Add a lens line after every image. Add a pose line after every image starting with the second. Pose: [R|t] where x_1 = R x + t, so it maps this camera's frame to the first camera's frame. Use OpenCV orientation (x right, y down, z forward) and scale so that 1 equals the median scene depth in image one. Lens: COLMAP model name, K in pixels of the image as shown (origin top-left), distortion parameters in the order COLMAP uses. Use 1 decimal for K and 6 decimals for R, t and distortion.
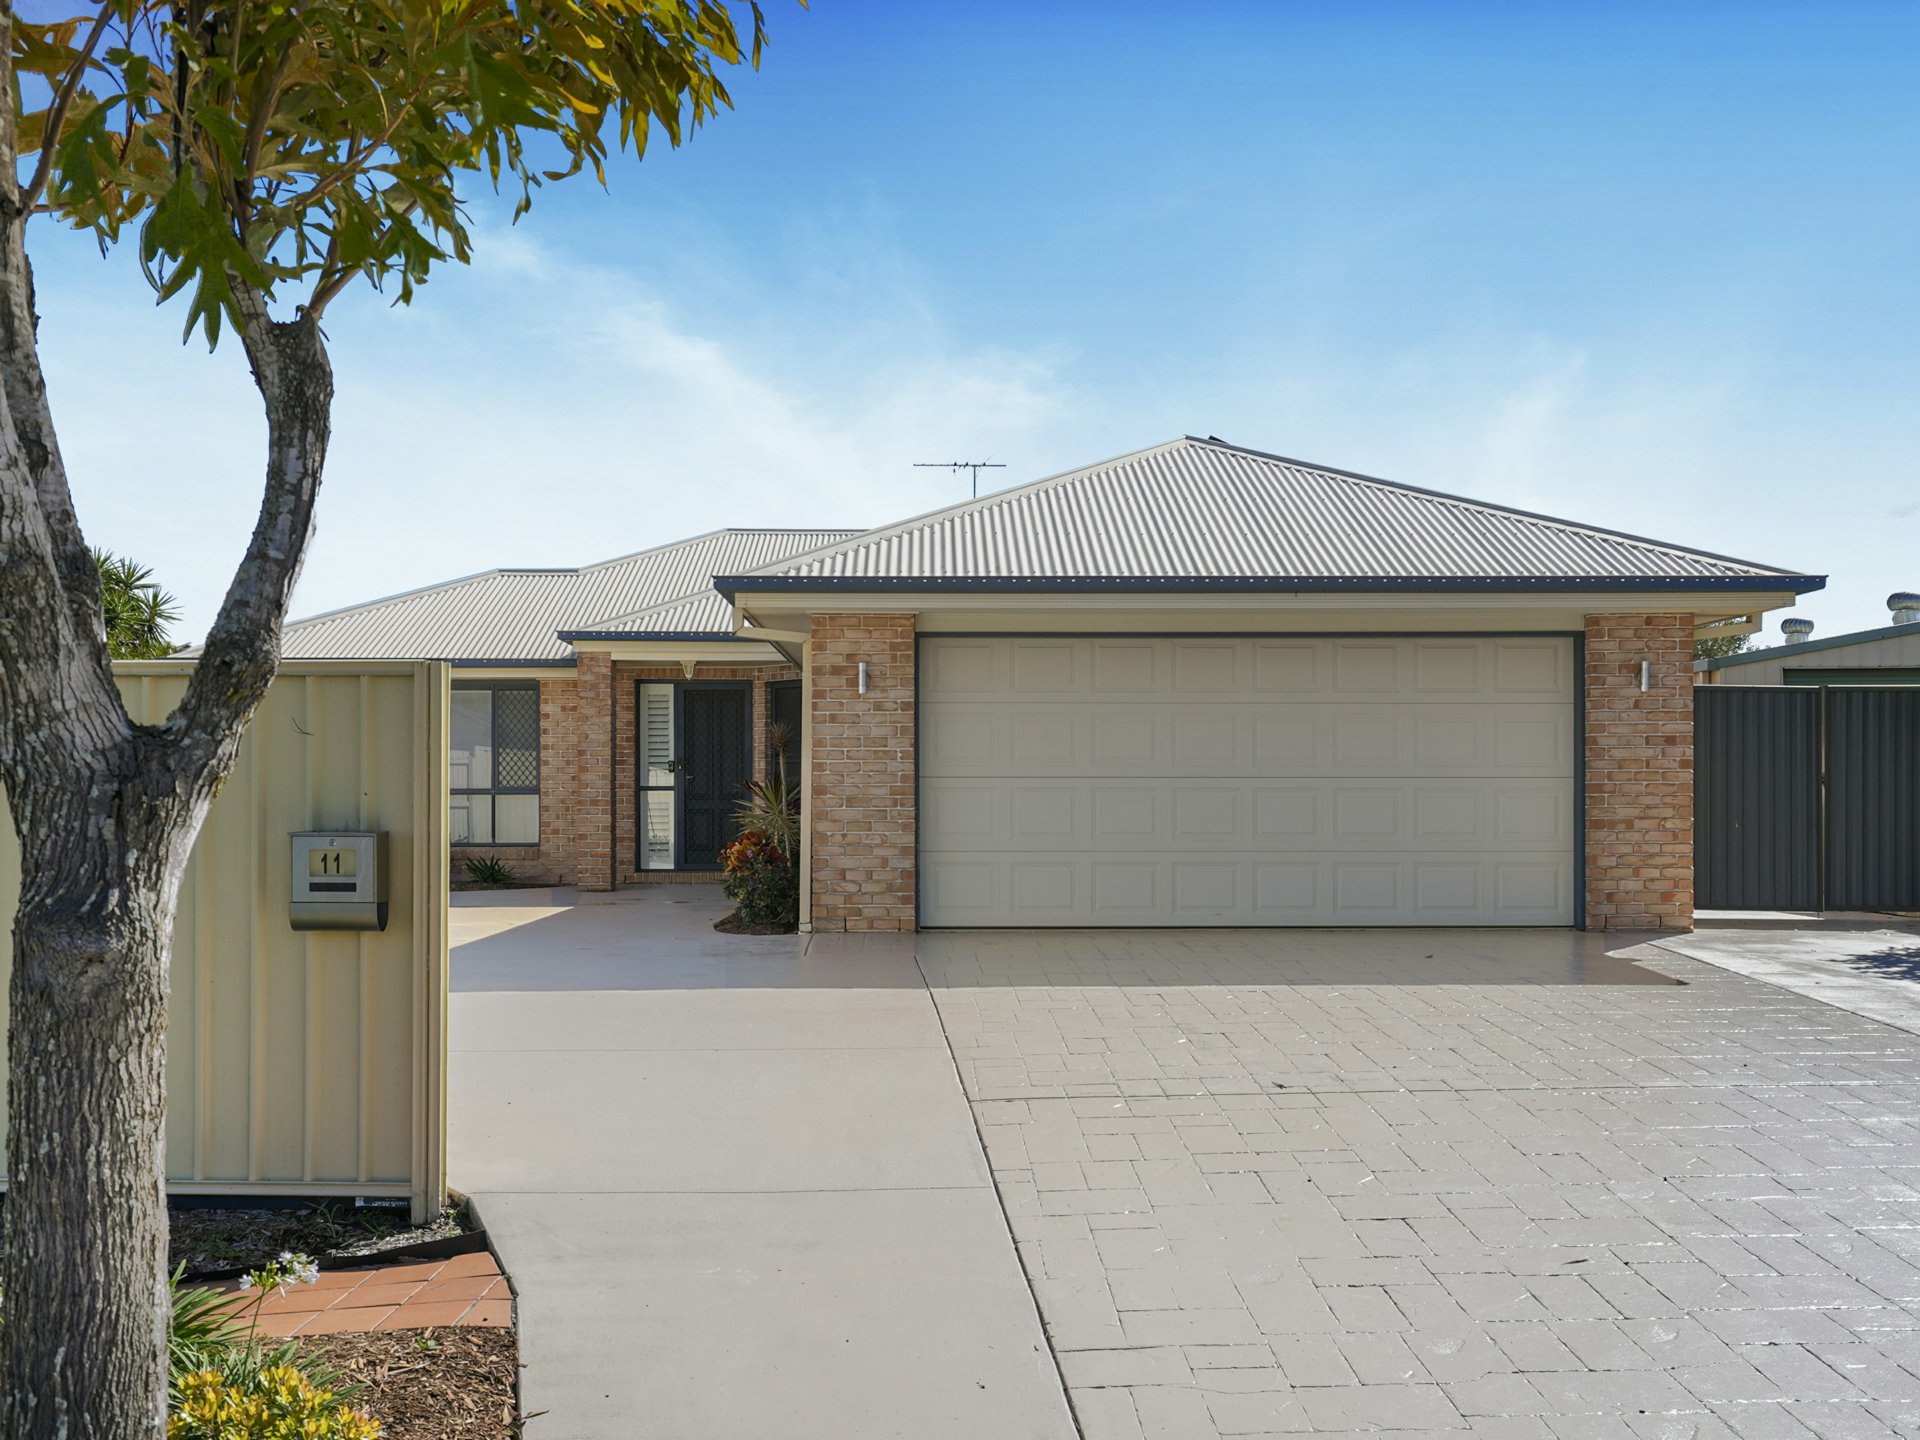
lens RADIAL K [[1617.2, 0, 959.8], [0, 1617.2, 734.2], [0, 0, 1]] dist [0.031390, 0.000066]
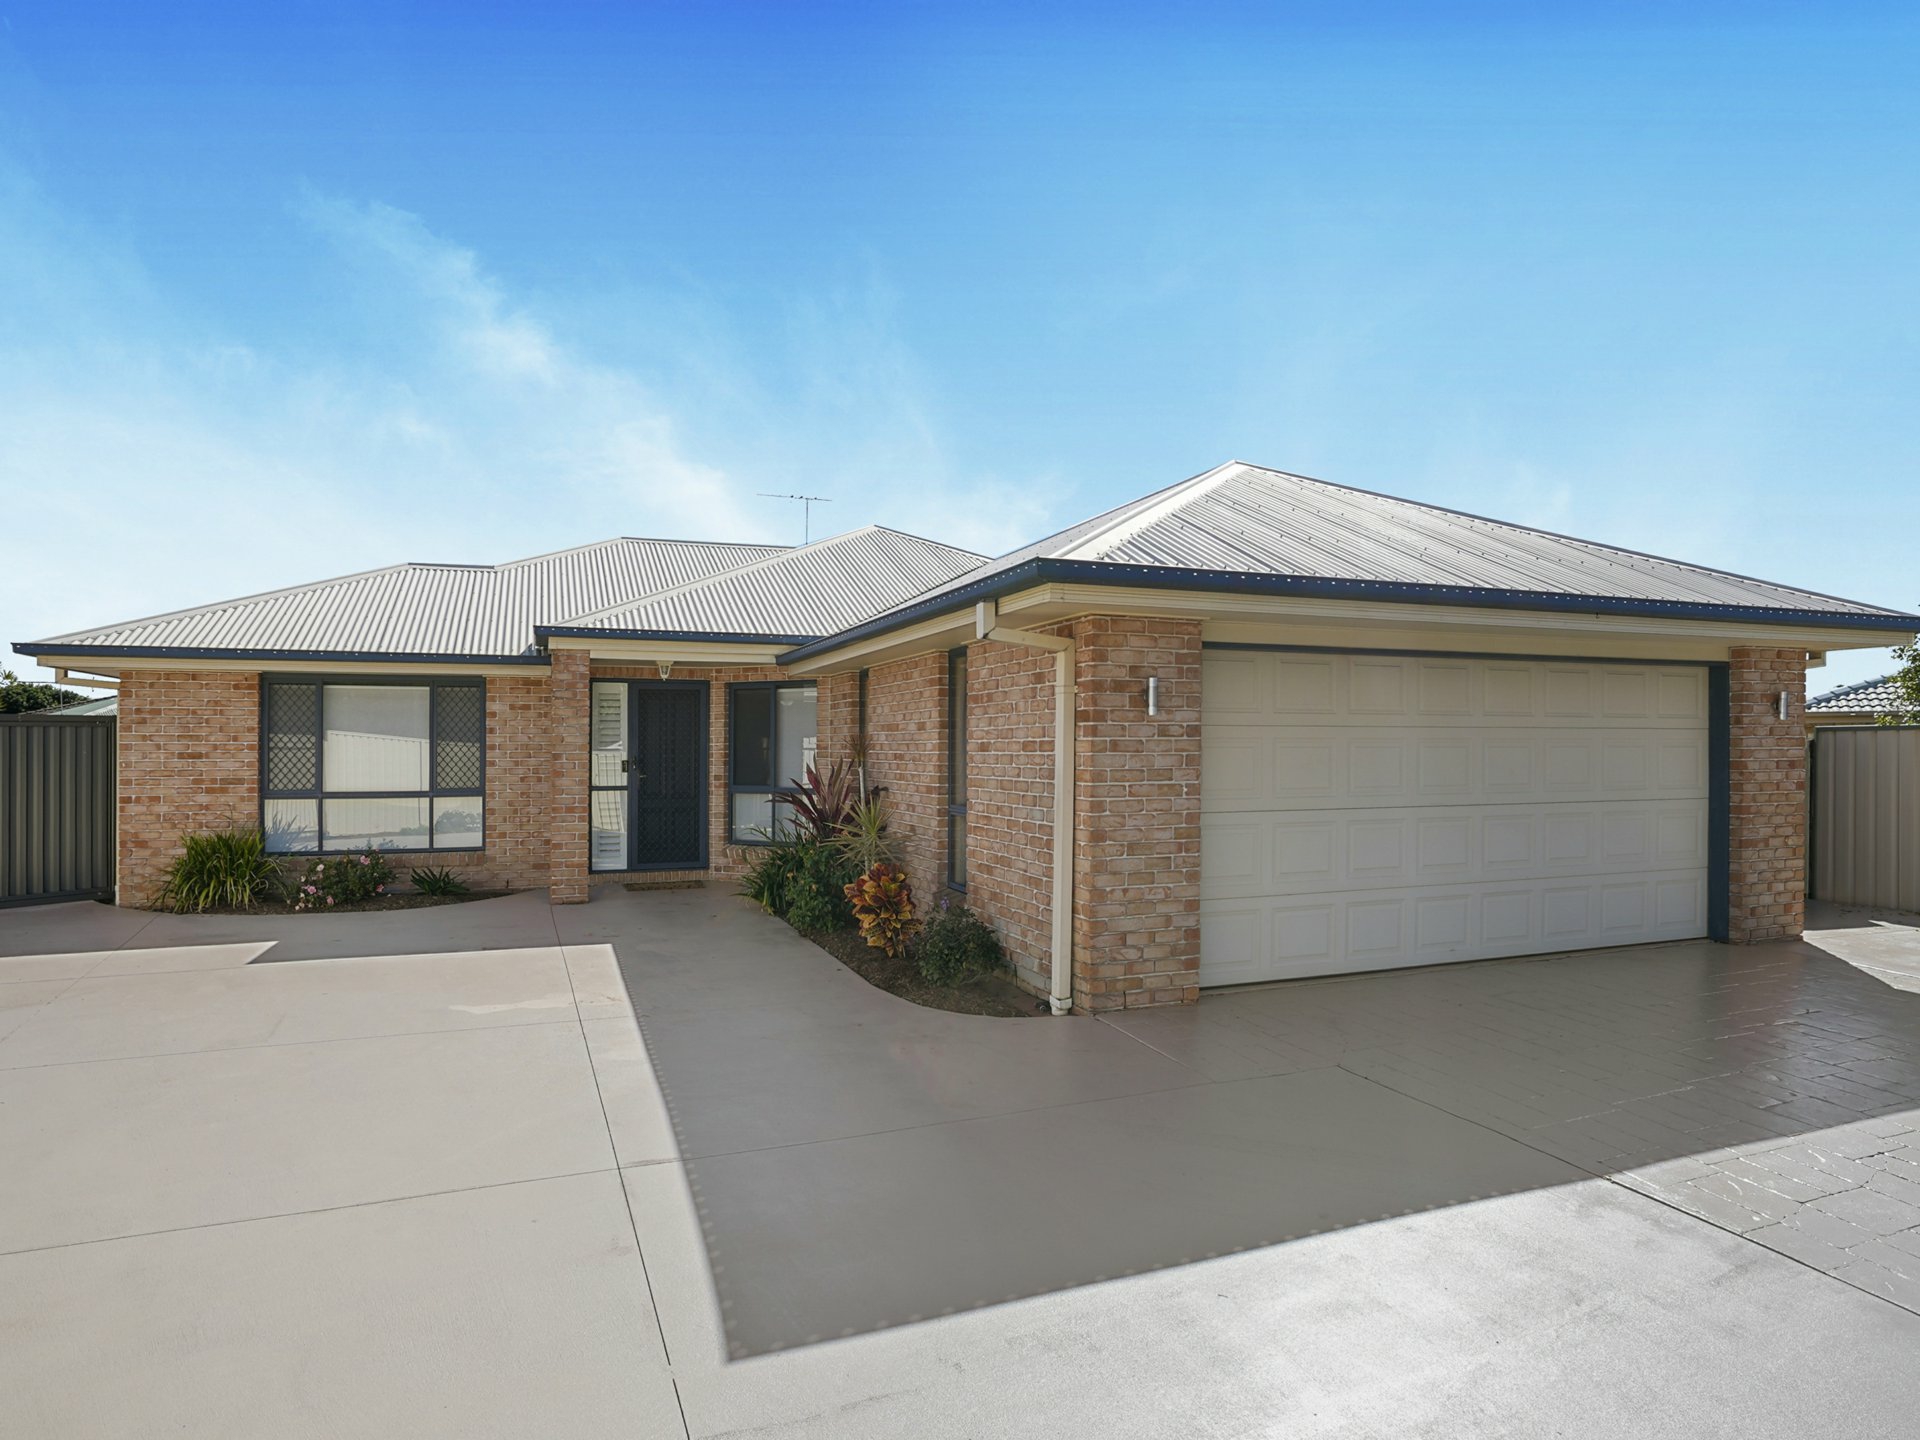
lens RADIAL K [[1075.0, 0, 959.6], [0, 1075.0, 718.4], [0, 0, 1]] dist [-0.032261, -0.000148]
pose [[0.948027, 0.008209, 0.318084, -0.315325], [-0.010615, 0.999927, 0.005832, -0.025197], [-0.318013, -0.008905, 0.948045, 0.509533]]
